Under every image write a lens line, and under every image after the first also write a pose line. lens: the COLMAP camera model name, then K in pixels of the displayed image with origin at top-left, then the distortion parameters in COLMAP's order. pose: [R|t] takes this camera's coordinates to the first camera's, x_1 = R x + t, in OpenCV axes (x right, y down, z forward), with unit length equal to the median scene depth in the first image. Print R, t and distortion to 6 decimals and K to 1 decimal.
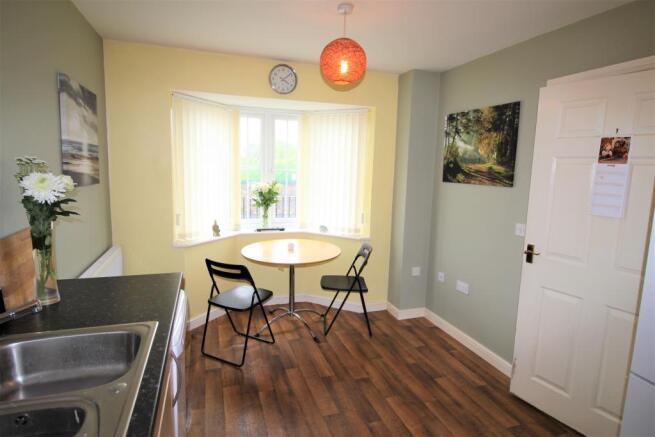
lens RADIAL K [[370.5, 0, 326.8], [0, 370.5, 214.4], [0, 0, 1]] dist [0.000453, -0.000137]
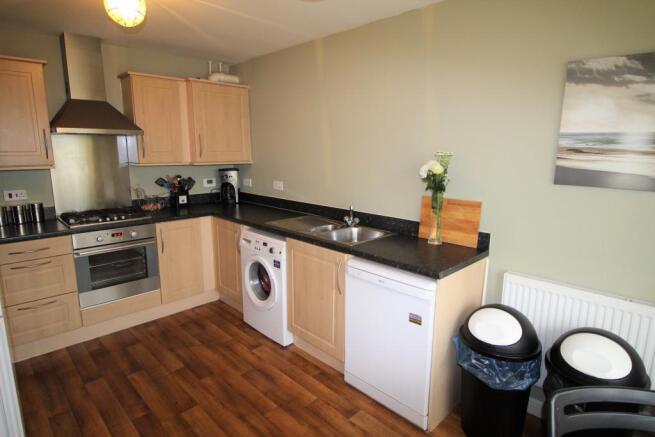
lens RADIAL K [[370.5, 0, 327.5], [0, 370.5, 218.7], [0, 0, 1]] dist [0.000453, -0.000137]
pose [[-0.899899, 0.053311, -0.432829, 0.318504], [-0.090836, 0.947817, 0.305599, -0.236413], [0.426534, 0.314325, -0.848097, 1.684175]]
